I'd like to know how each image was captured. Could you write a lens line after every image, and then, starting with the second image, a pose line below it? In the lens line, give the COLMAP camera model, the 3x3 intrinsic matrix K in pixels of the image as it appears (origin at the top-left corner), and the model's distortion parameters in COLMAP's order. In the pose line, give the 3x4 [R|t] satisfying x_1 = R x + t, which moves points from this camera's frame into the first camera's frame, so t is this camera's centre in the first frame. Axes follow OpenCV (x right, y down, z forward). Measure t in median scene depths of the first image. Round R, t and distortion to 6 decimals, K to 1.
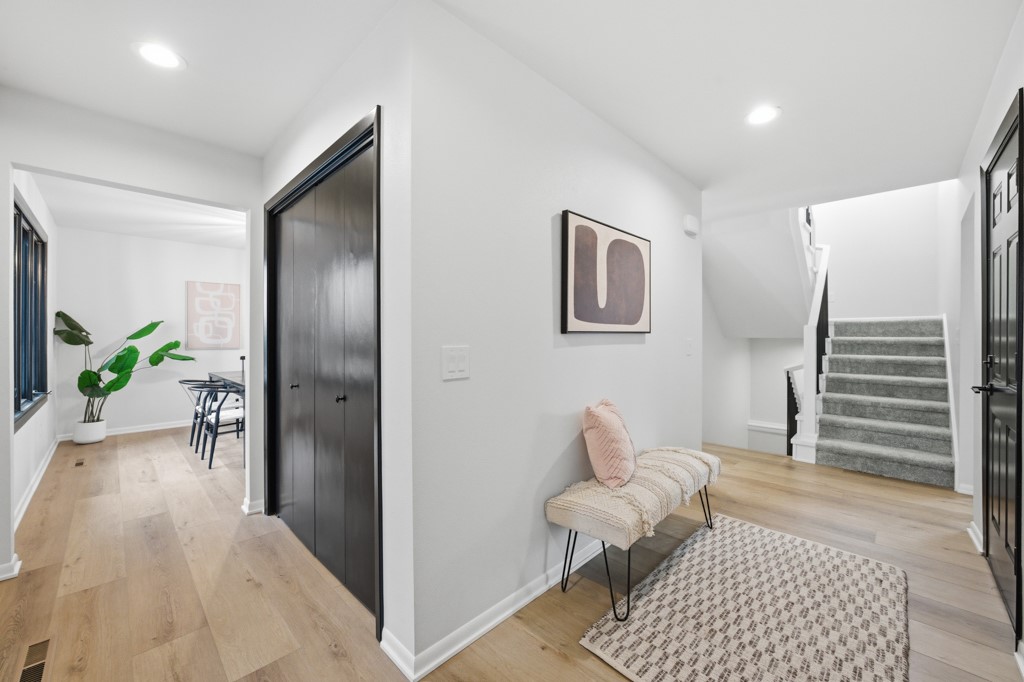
lens RADIAL K [[404.0, 0, 510.6], [0, 404.0, 336.3], [0, 0, 1]] dist [-0.010399, 0.002345]
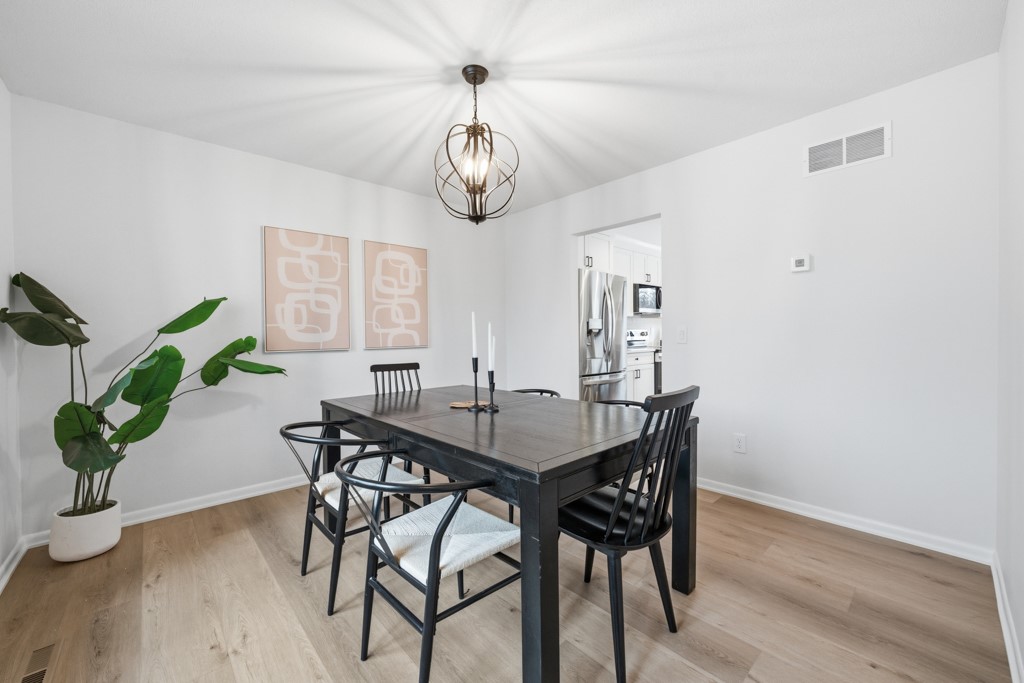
lens RADIAL K [[404.0, 0, 507.7], [0, 404.0, 341.6], [0, 0, 1]] dist [-0.010399, 0.002345]
pose [[0.998480, -0.006927, -0.054686, -0.523073], [0.007814, 0.999841, 0.016021, 0.013441], [0.054566, -0.016424, 0.998375, 0.553528]]
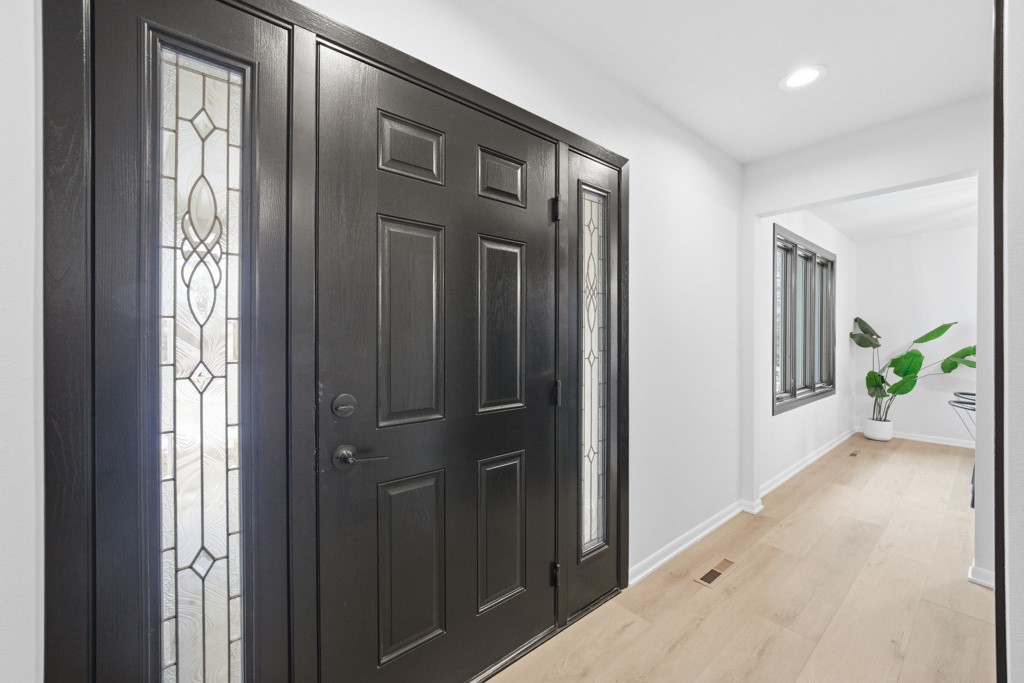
lens RADIAL K [[404.0, 0, 511.4], [0, 404.0, 338.3], [0, 0, 1]] dist [-0.010399, 0.002345]
pose [[-0.103037, 0.001181, -0.994677, 0.106223], [-0.001077, 0.999999, 0.001299, -0.003907], [0.994677, 0.001205, -0.103035, 0.139585]]
